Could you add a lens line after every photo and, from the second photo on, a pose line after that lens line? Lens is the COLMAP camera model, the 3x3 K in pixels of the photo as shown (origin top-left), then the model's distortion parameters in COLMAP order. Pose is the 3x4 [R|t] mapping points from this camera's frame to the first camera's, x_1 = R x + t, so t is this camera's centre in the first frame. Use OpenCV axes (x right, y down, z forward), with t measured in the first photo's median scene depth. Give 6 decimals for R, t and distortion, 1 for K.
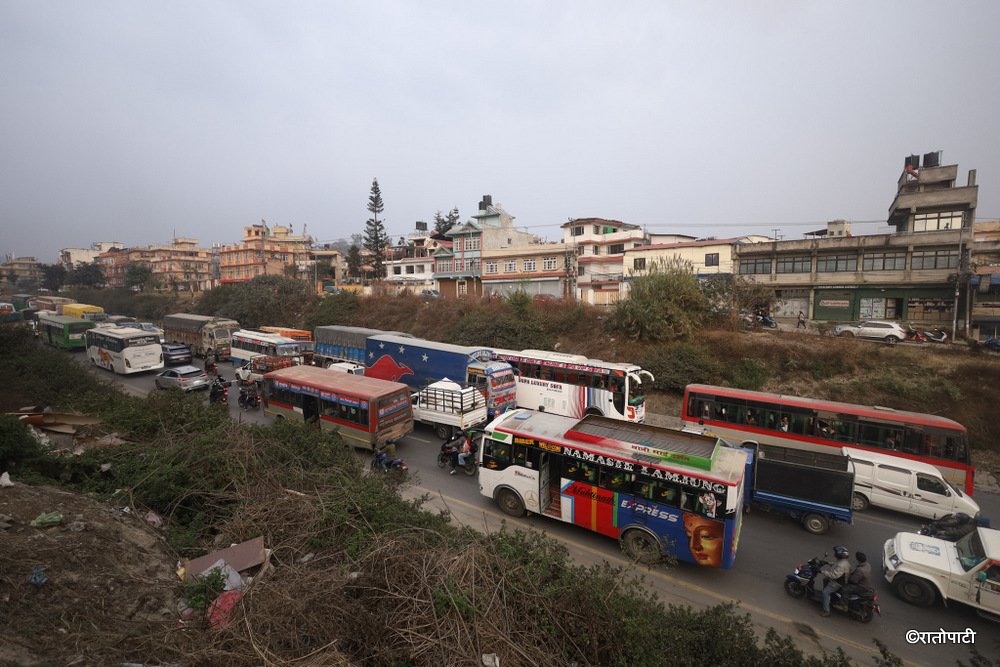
lens RADIAL K [[456.8, 0, 500.0], [0, 456.8, 333.5], [0, 0, 1]] dist [-0.001001, -0.000382]
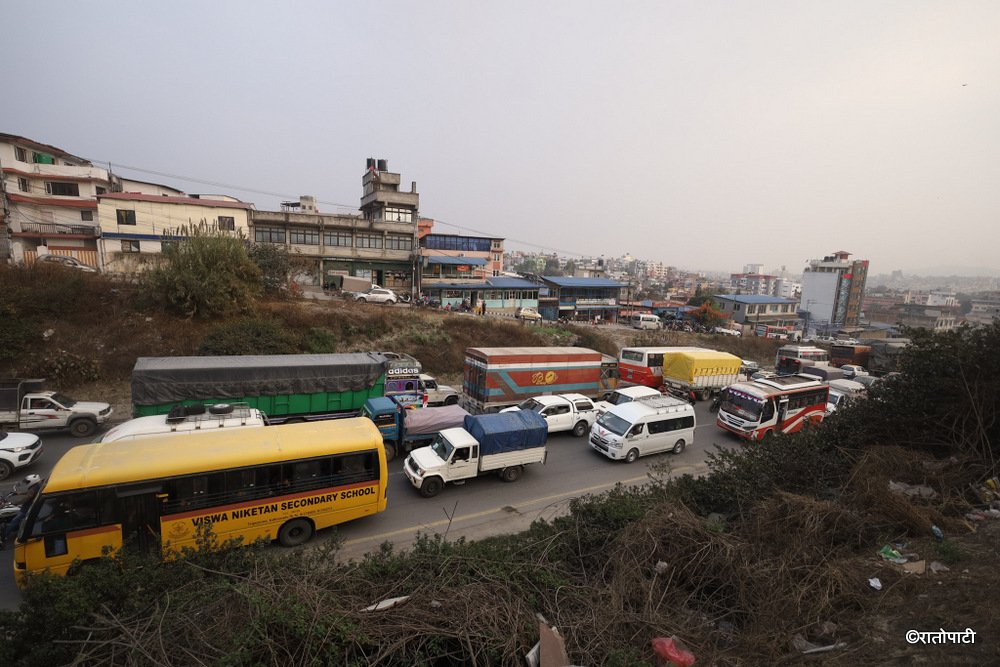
lens RADIAL K [[456.8, 0, 500.0], [0, 456.8, 333.5], [0, 0, 1]] dist [-0.001001, -0.000382]
pose [[0.442469, -0.107109, 0.890364, -0.135904], [0.026981, 0.993982, 0.106166, -0.020793], [-0.896378, -0.022952, 0.442696, 0.077690]]
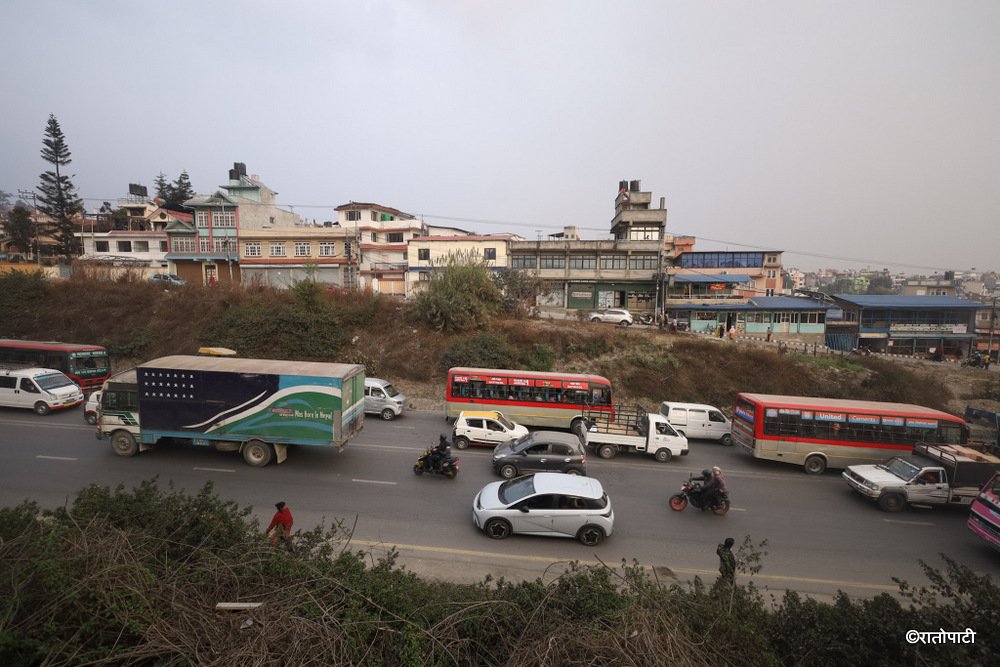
lens RADIAL K [[456.8, 0, 500.0], [0, 456.8, 333.5], [0, 0, 1]] dist [-0.001001, -0.000382]
pose [[0.866538, -0.037907, 0.497670, -0.061586], [0.024558, 0.999142, 0.033343, -0.006843], [-0.498507, -0.016671, 0.866726, 0.037988]]
